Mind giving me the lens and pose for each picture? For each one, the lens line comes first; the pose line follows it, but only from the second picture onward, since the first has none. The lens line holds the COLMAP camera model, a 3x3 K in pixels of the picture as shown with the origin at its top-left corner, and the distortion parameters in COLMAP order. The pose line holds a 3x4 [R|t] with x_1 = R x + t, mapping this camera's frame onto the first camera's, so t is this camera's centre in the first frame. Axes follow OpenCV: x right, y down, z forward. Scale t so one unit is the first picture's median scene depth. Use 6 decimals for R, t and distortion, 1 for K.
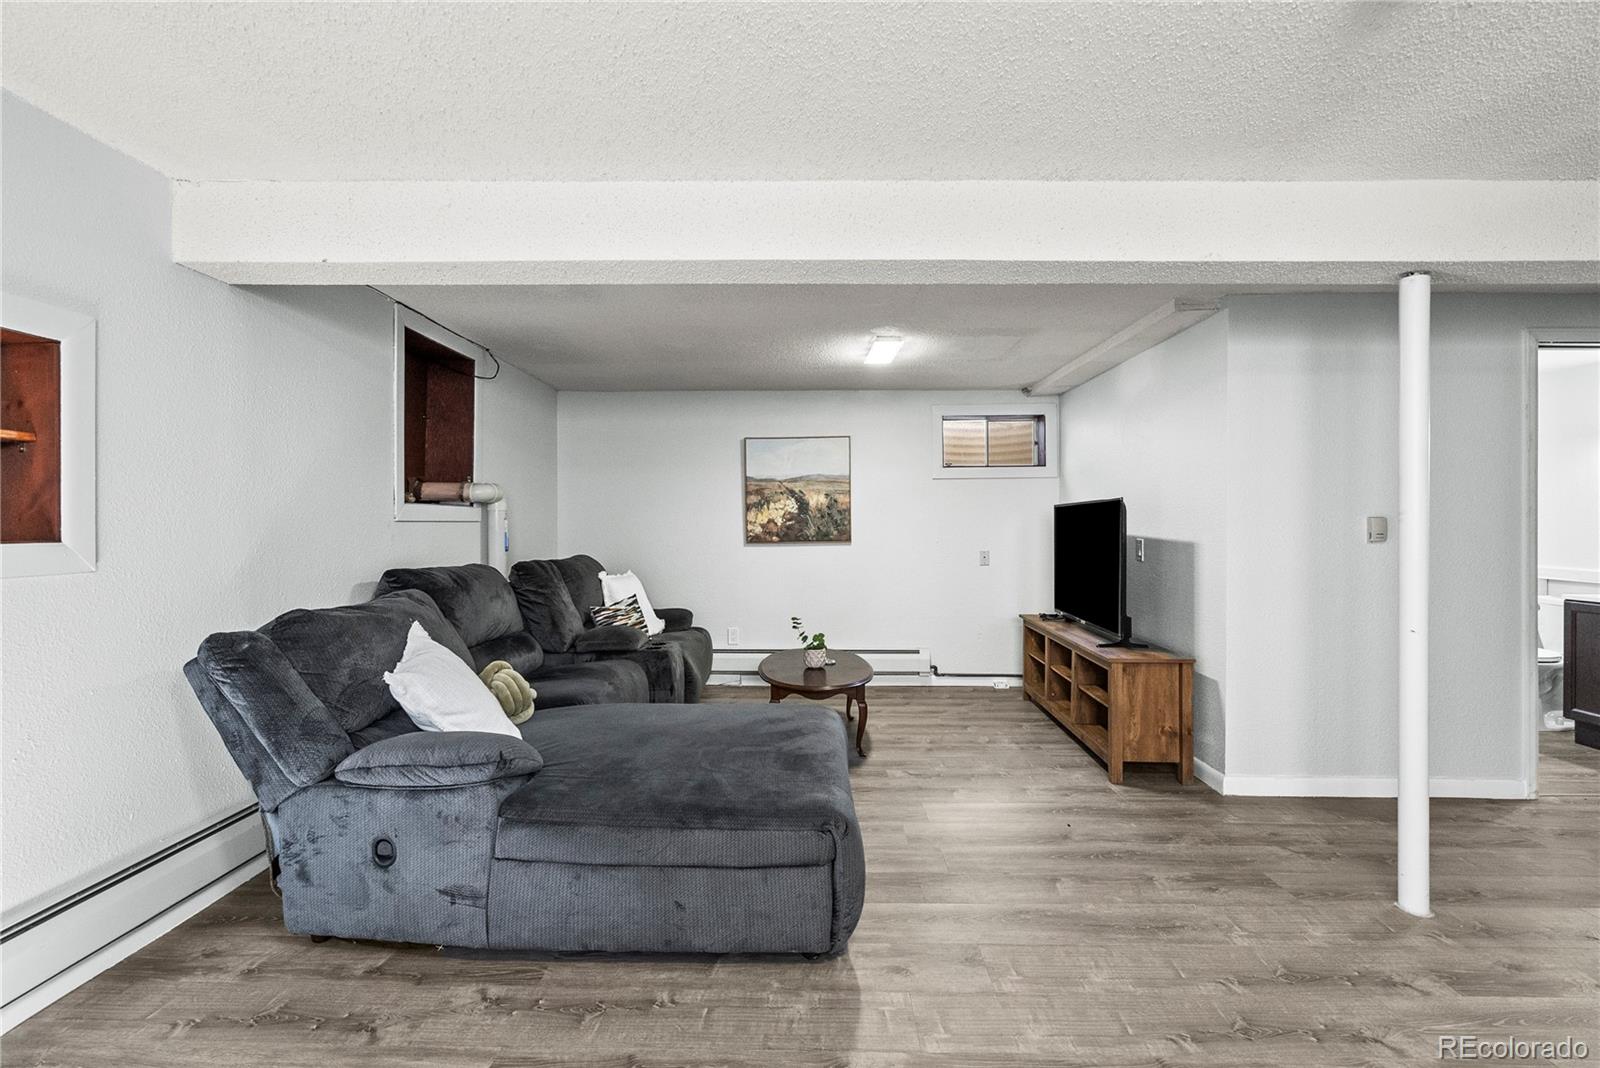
lens RADIAL K [[747.3, 0, 796.3], [0, 747.3, 521.9], [0, 0, 1]] dist [-0.000493, 0.000808]
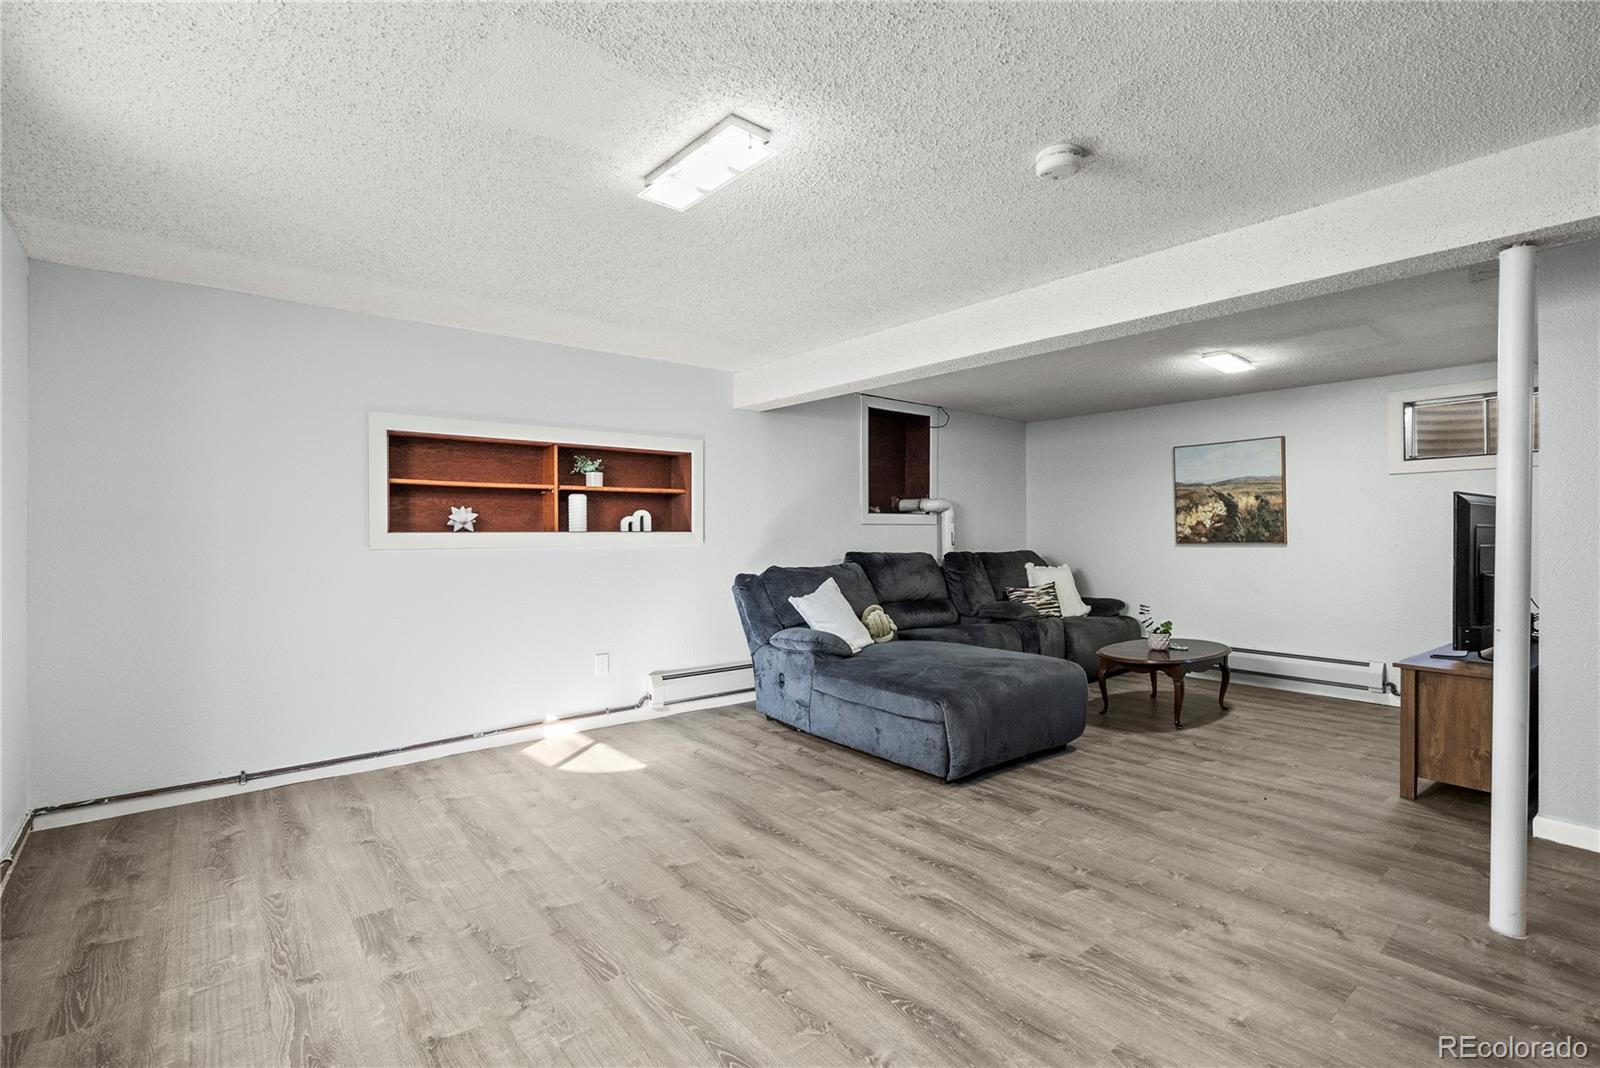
lens RADIAL K [[747.3, 0, 796.3], [0, 747.3, 521.9], [0, 0, 1]] dist [-0.000493, 0.000808]
pose [[0.637144, -0.010024, -0.770680, 0.554658], [0.002558, 0.999937, -0.010891, 0.009739], [0.770741, 0.004967, 0.637129, -0.159205]]
